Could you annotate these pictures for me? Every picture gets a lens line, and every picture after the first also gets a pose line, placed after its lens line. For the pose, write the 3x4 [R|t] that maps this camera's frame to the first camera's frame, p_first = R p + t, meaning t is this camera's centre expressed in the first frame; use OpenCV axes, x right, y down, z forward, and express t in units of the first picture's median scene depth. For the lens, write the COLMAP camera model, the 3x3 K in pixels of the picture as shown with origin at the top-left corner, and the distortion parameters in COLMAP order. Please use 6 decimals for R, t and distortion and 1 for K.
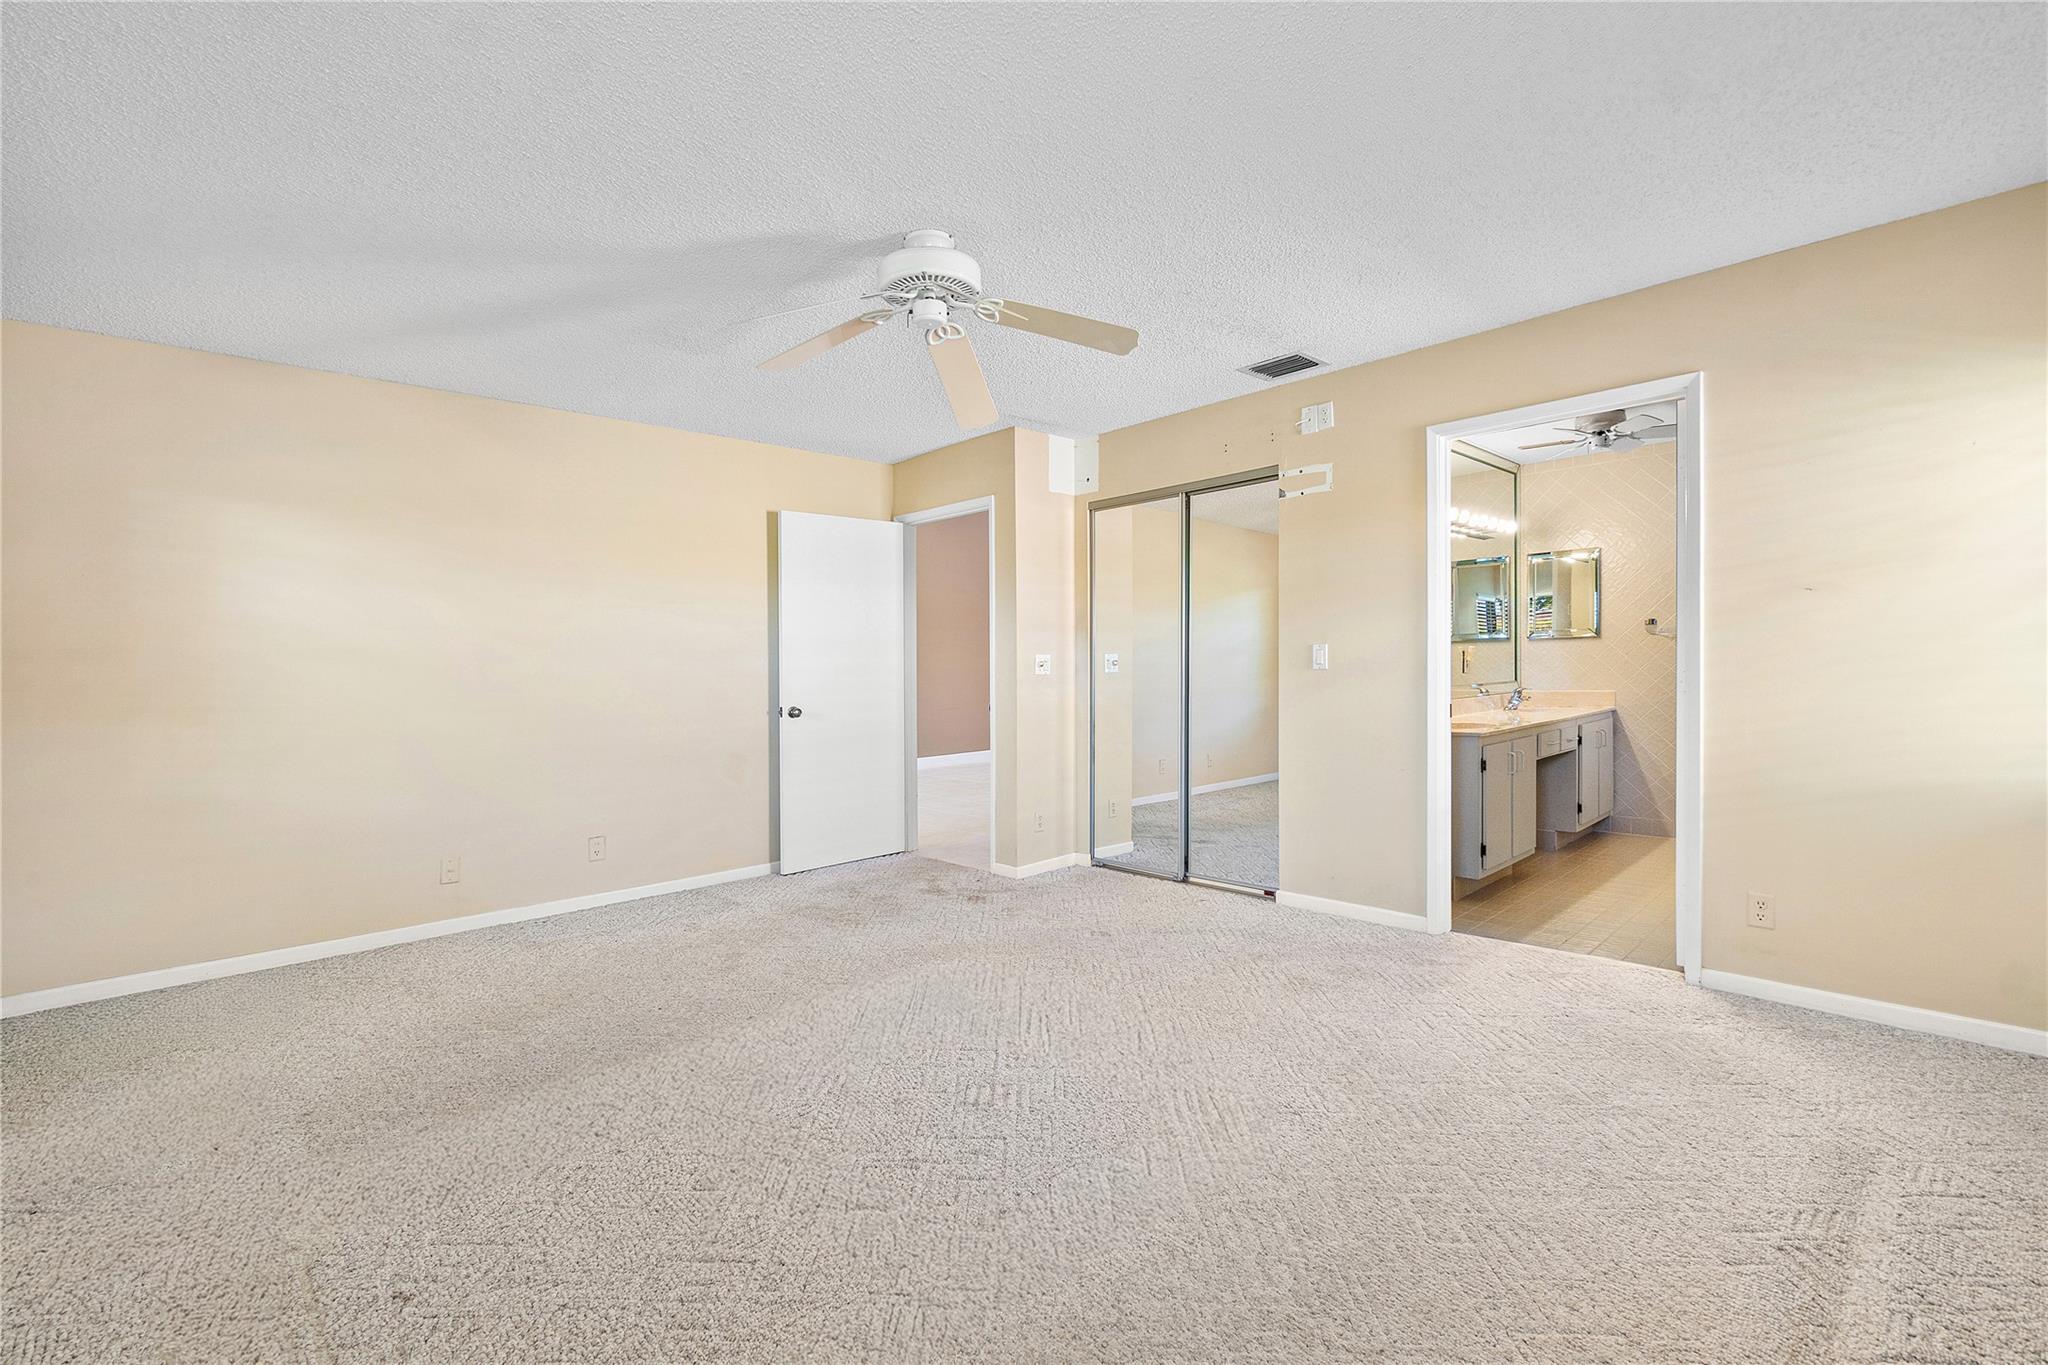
lens RADIAL K [[890.5, 0, 1008.5], [0, 890.5, 722.0], [0, 0, 1]] dist [-0.003214, -0.000209]
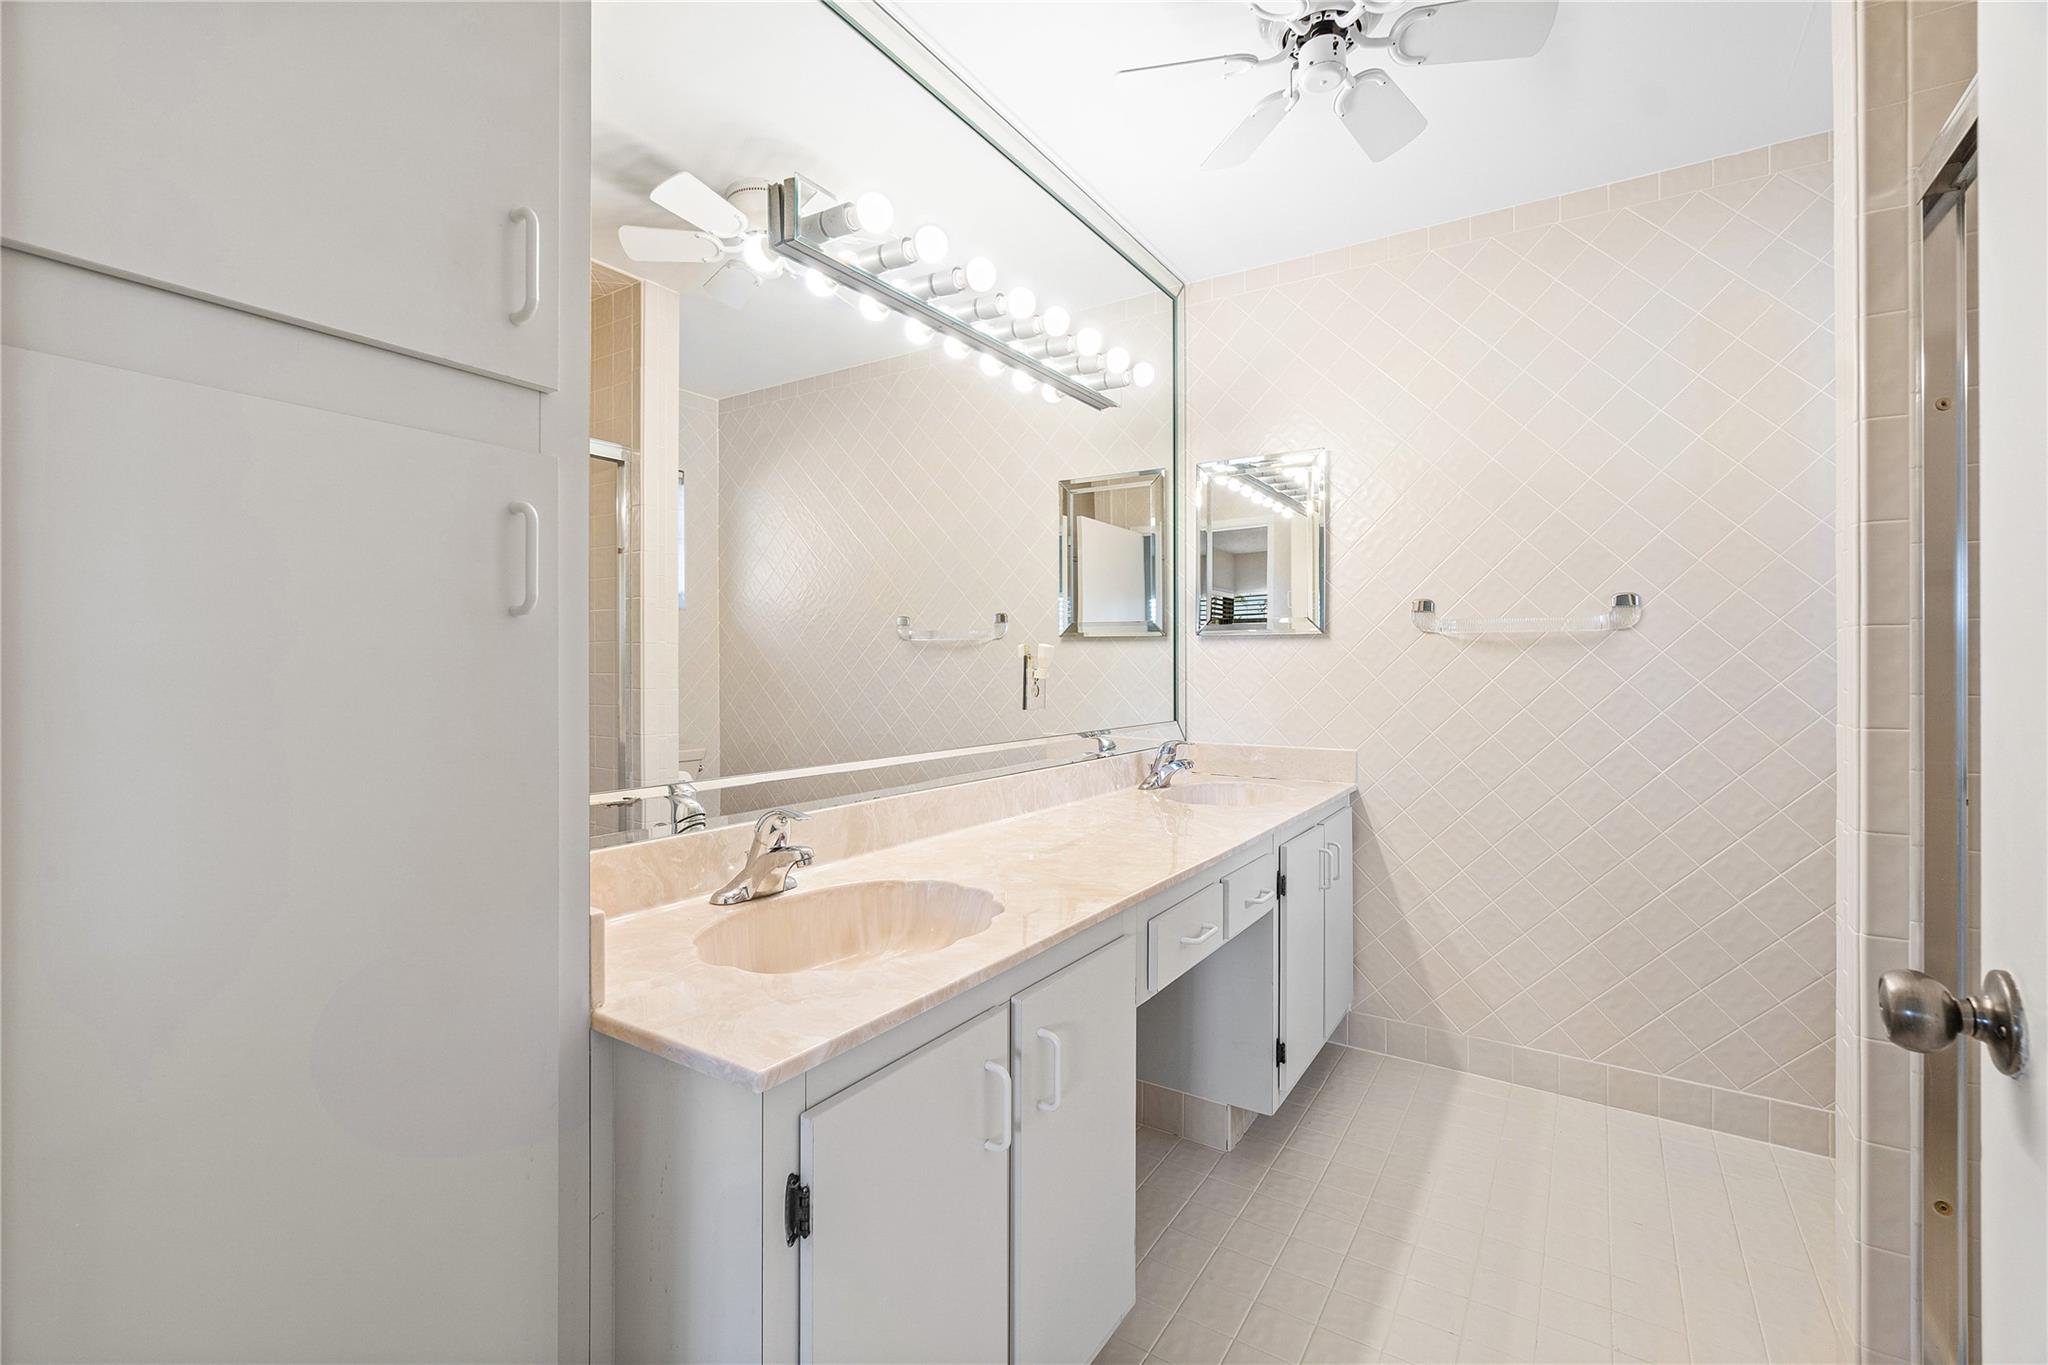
lens RADIAL K [[890.5, 0, 1023.8], [0, 890.5, 671.0], [0, 0, 1]] dist [-0.003214, -0.000209]
pose [[0.969619, 0.030666, 0.242689, 0.402494], [-0.017709, 0.998308, -0.055390, -0.048692], [-0.243977, 0.049409, 0.968522, 0.594206]]
